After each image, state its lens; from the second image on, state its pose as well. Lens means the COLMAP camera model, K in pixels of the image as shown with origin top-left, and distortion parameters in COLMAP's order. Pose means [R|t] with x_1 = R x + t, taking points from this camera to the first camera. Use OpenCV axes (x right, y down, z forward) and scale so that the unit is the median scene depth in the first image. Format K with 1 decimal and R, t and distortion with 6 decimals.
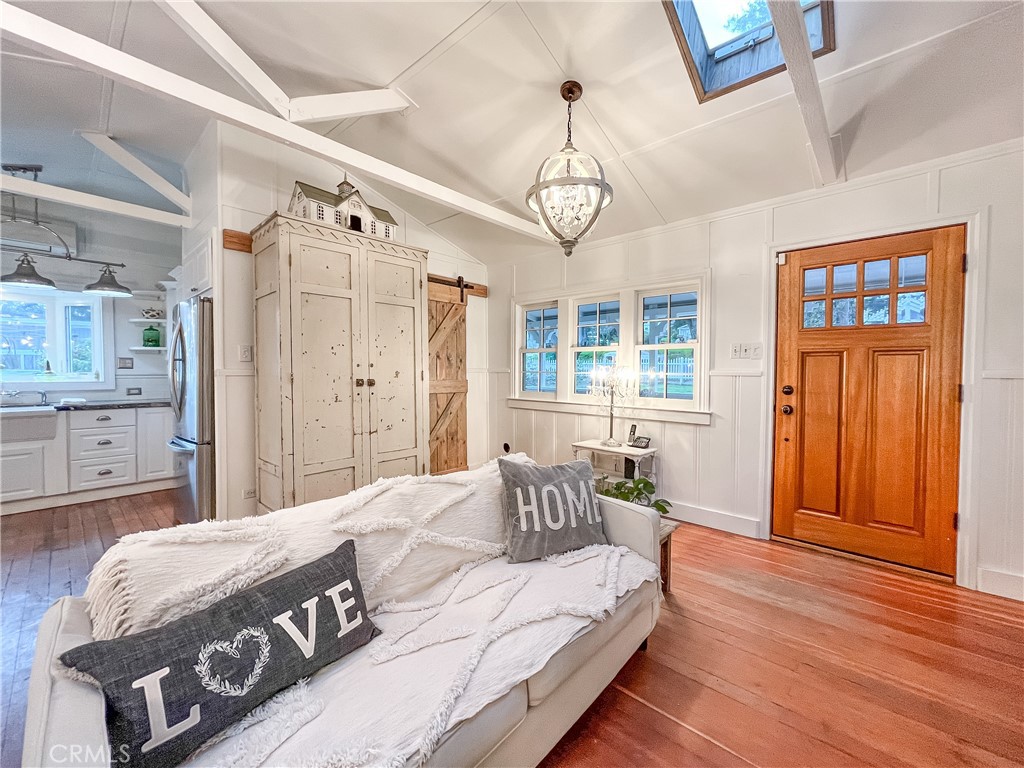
lens RADIAL K [[410.5, 0, 512.0], [0, 410.5, 384.0], [0, 0, 1]] dist [-0.001258, -0.000173]
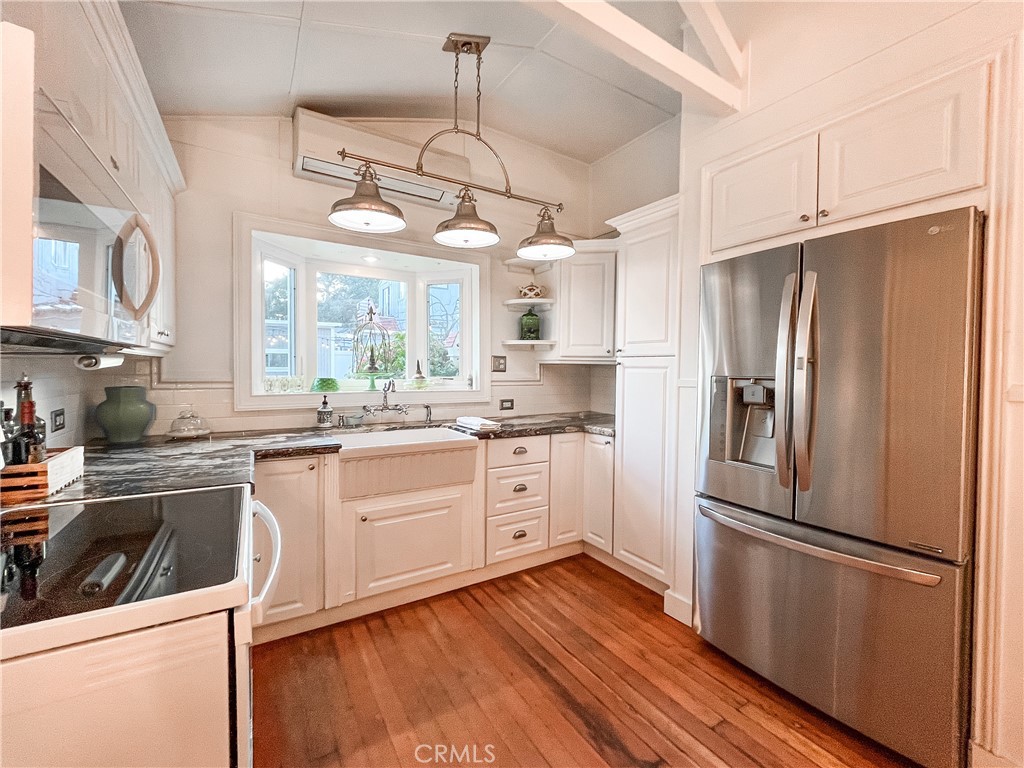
lens RADIAL K [[422.4, 0, 512.0], [0, 422.4, 384.0], [0, 0, 1]] dist [-0.000711, -0.000064]
pose [[0.962306, 0.015317, -0.271537, -0.775703], [-0.014576, 0.999883, 0.004744, -0.021686], [0.271578, -0.000607, 0.962416, 0.337290]]
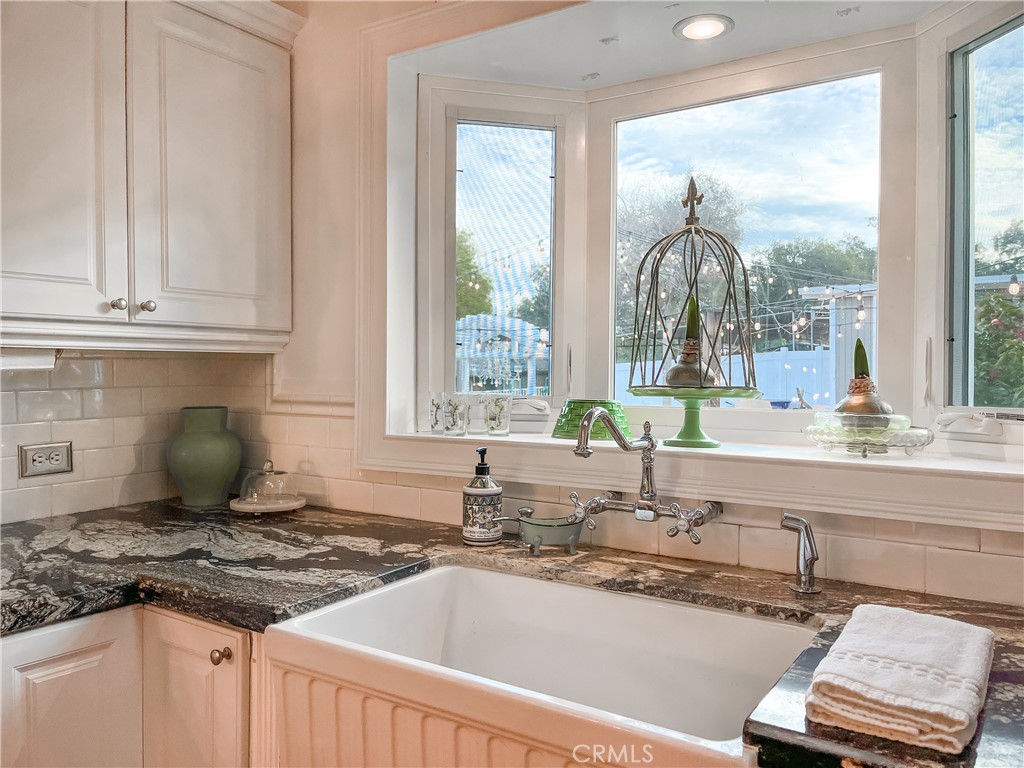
lens RADIAL K [[792.8, 0, 512.0], [0, 792.8, 384.0], [0, 0, 1]] dist [0.001212, 0.000470]
pose [[0.147657, 0.018115, -0.988873, -0.792966], [-0.031746, 0.999404, 0.013567, -0.037221], [0.988529, 0.029390, 0.148144, 0.784800]]
